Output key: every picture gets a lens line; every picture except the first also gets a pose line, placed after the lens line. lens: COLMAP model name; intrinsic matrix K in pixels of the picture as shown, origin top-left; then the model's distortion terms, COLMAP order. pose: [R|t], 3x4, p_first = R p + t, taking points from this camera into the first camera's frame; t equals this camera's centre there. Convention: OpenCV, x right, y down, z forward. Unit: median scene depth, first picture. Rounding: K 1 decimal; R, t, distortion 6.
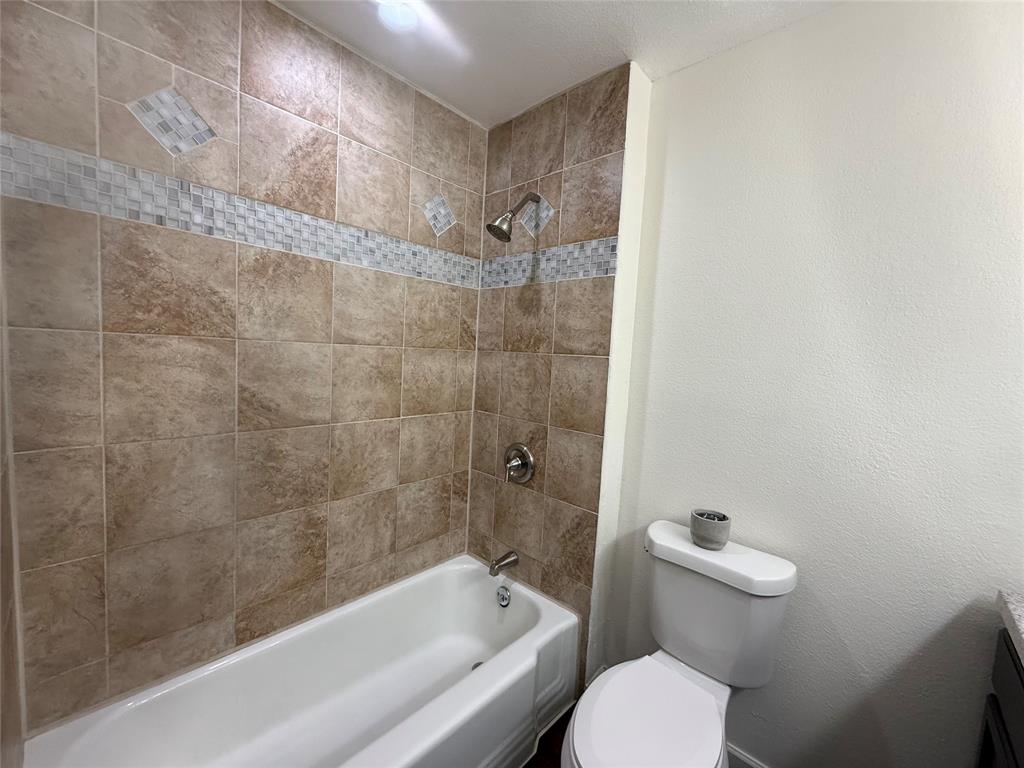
lens RADIAL K [[407.7, 0, 512.0], [0, 407.7, 384.0], [0, 0, 1]] dist [0.000266, 0.000038]
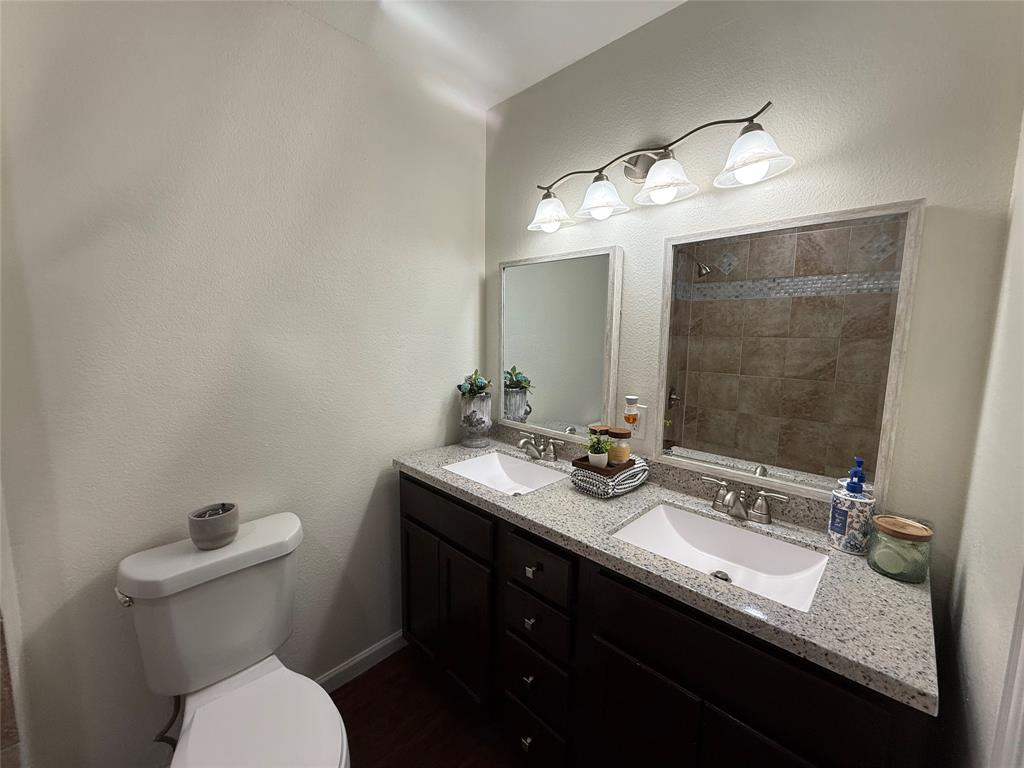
lens RADIAL K [[407.7, 0, 512.0], [0, 407.7, 384.0], [0, 0, 1]] dist [0.000266, 0.000038]
pose [[0.016557, -0.174676, 0.984487, -0.330813], [0.067733, 0.982556, 0.173194, -0.059970], [-0.997566, 0.063815, 0.028099, 0.309779]]
